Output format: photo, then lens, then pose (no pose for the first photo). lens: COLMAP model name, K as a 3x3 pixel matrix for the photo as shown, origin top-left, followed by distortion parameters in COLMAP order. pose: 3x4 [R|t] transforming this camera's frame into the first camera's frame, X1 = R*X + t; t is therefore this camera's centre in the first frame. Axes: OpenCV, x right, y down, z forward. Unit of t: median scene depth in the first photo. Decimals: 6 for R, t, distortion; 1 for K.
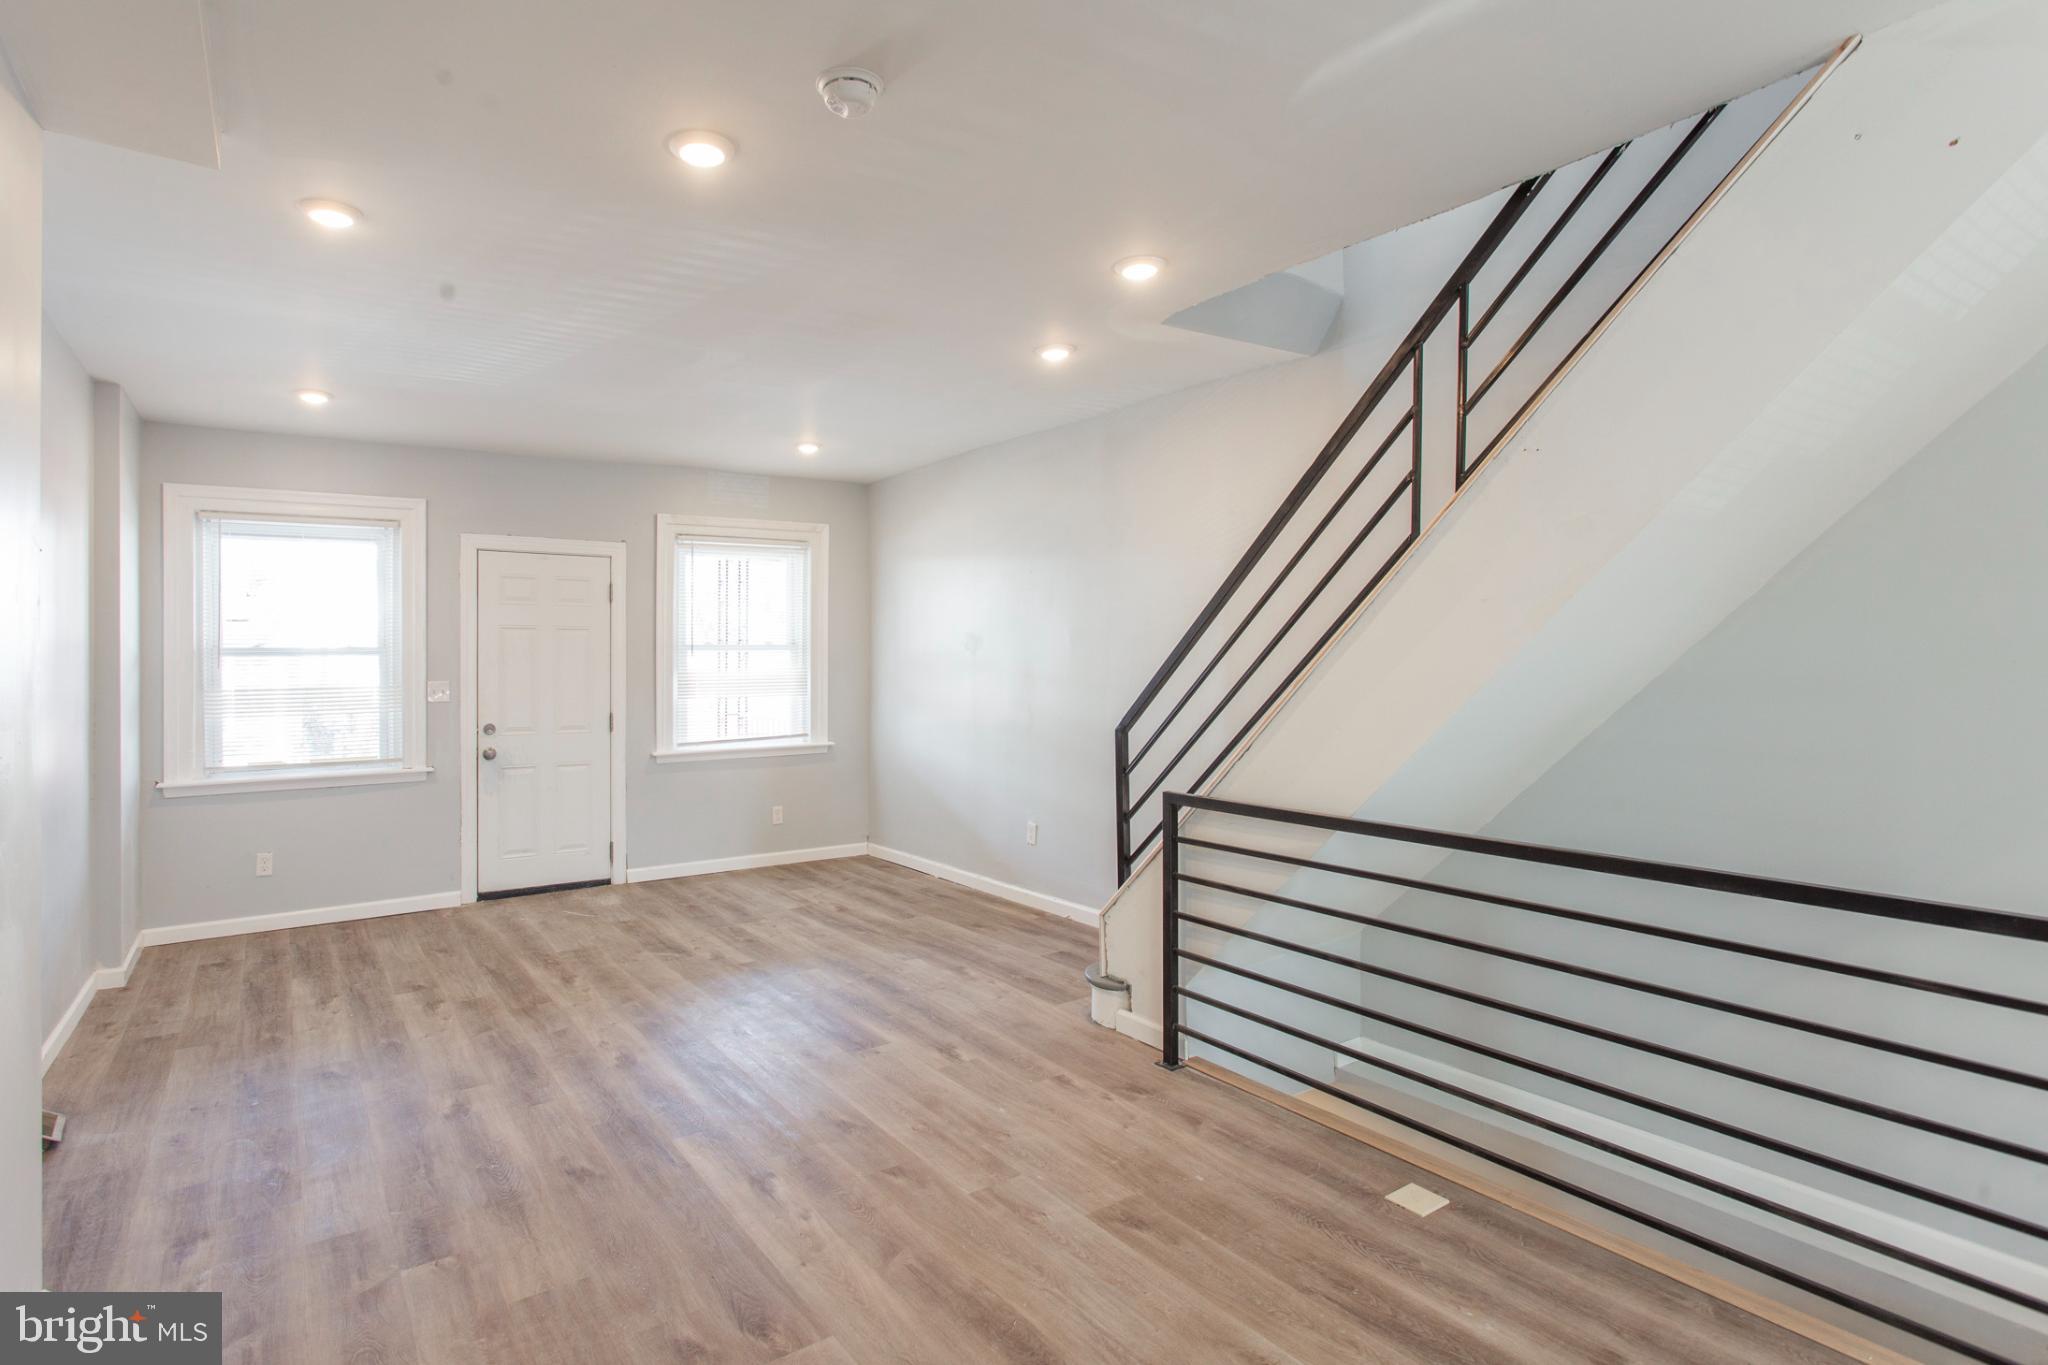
lens RADIAL K [[1004.5, 0, 950.4], [0, 1004.5, 673.8], [0, 0, 1]] dist [-0.013733, 0.003818]
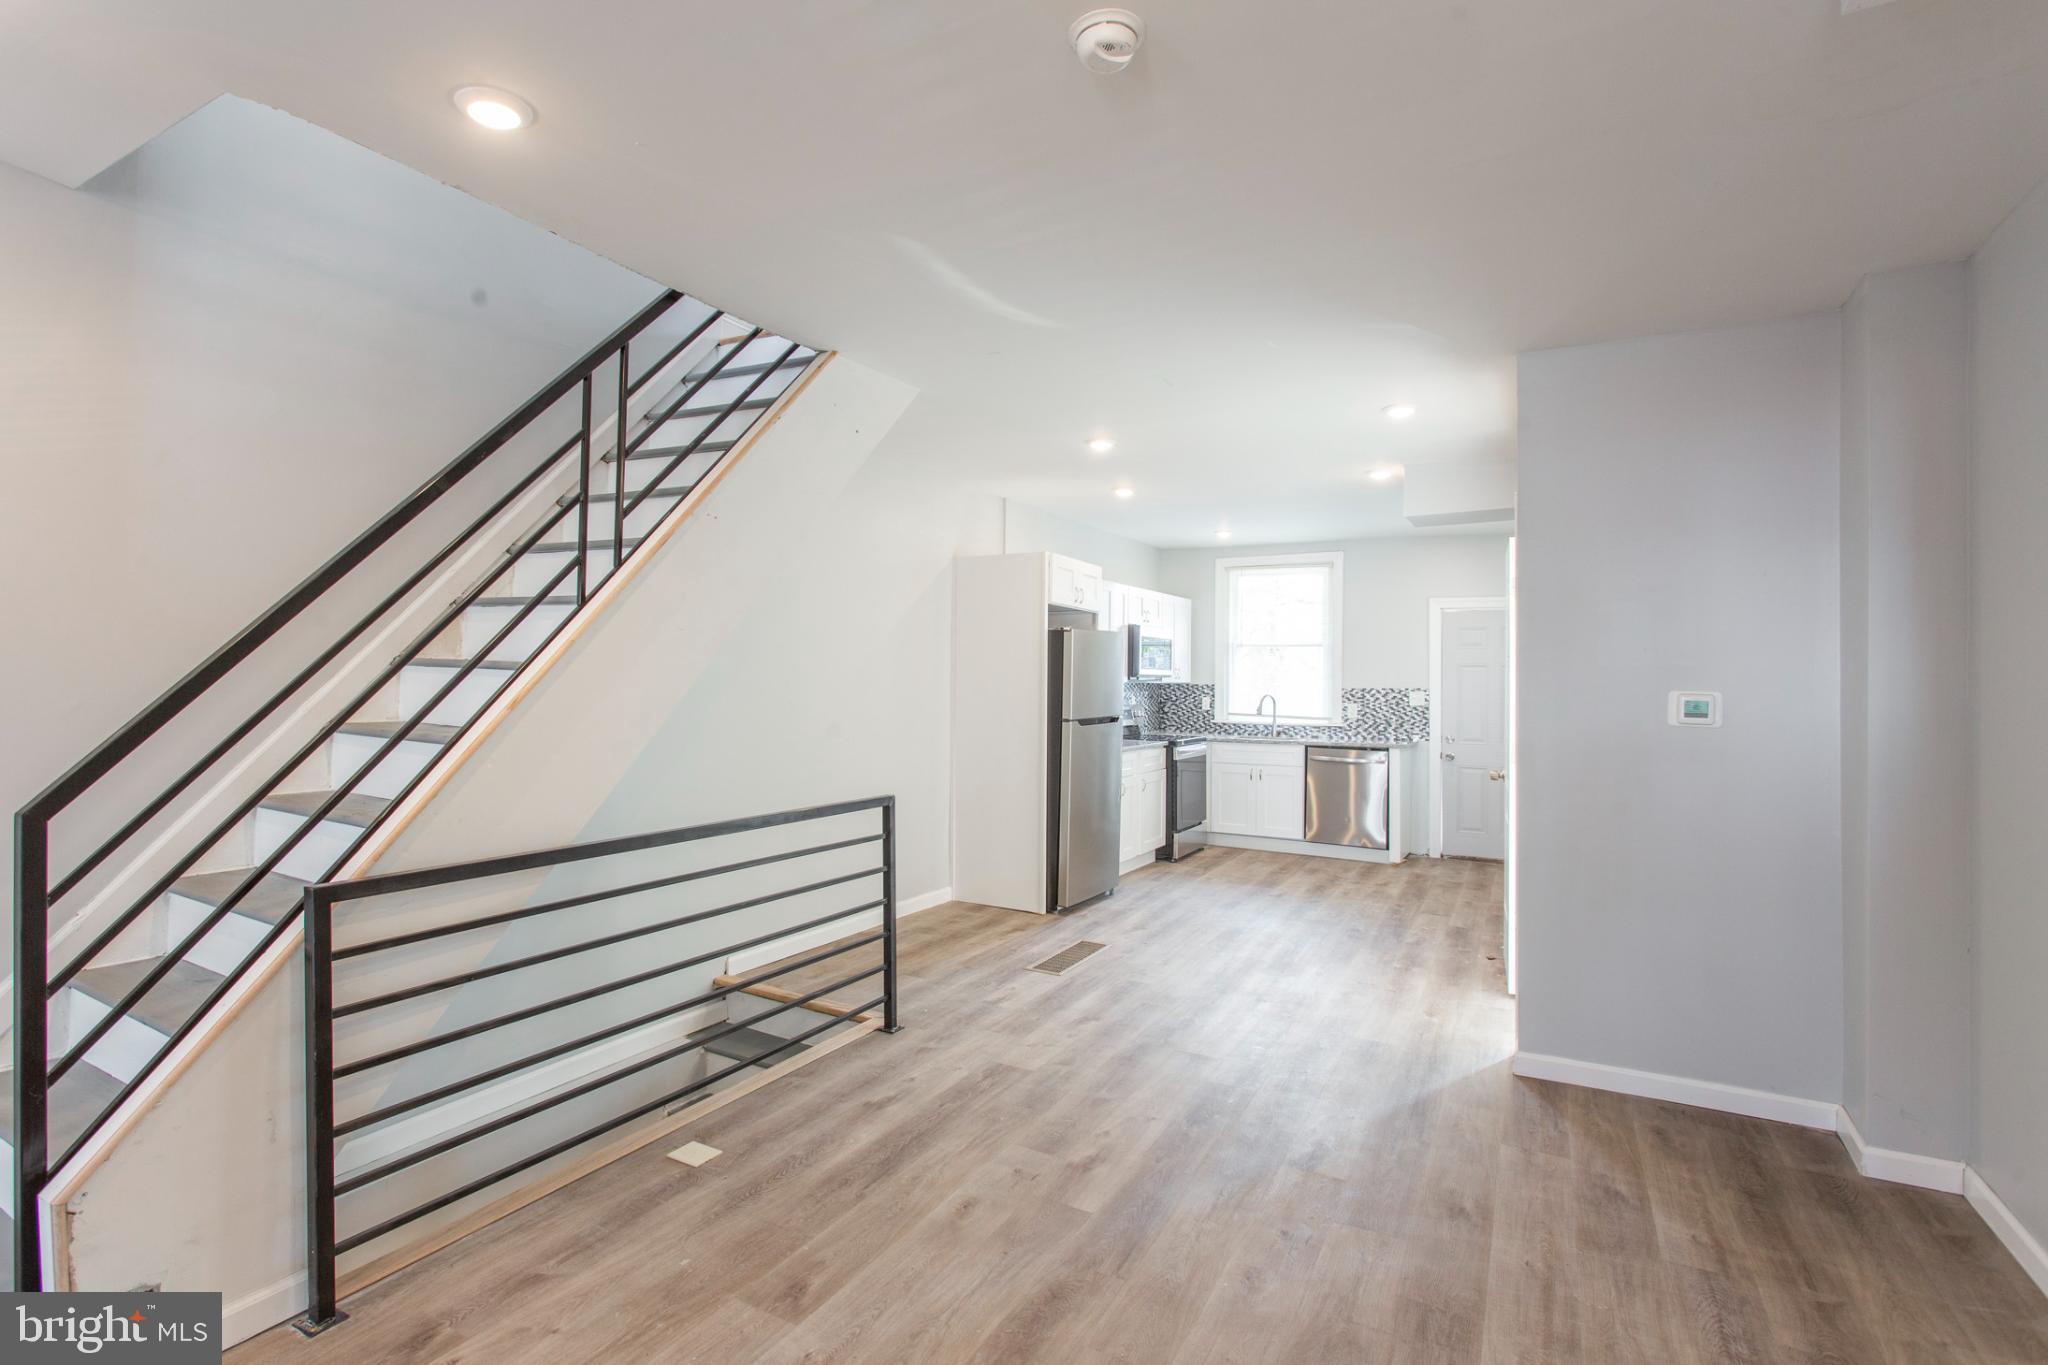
lens RADIAL K [[1004.5, 0, 949.7], [0, 1004.5, 681.6], [0, 0, 1]] dist [-0.013733, 0.003818]
pose [[-0.426028, -0.002877, 0.904705, -0.515458], [0.000628, 0.999994, 0.003476, -0.011321], [-0.904710, 0.002049, -0.426024, 0.919484]]
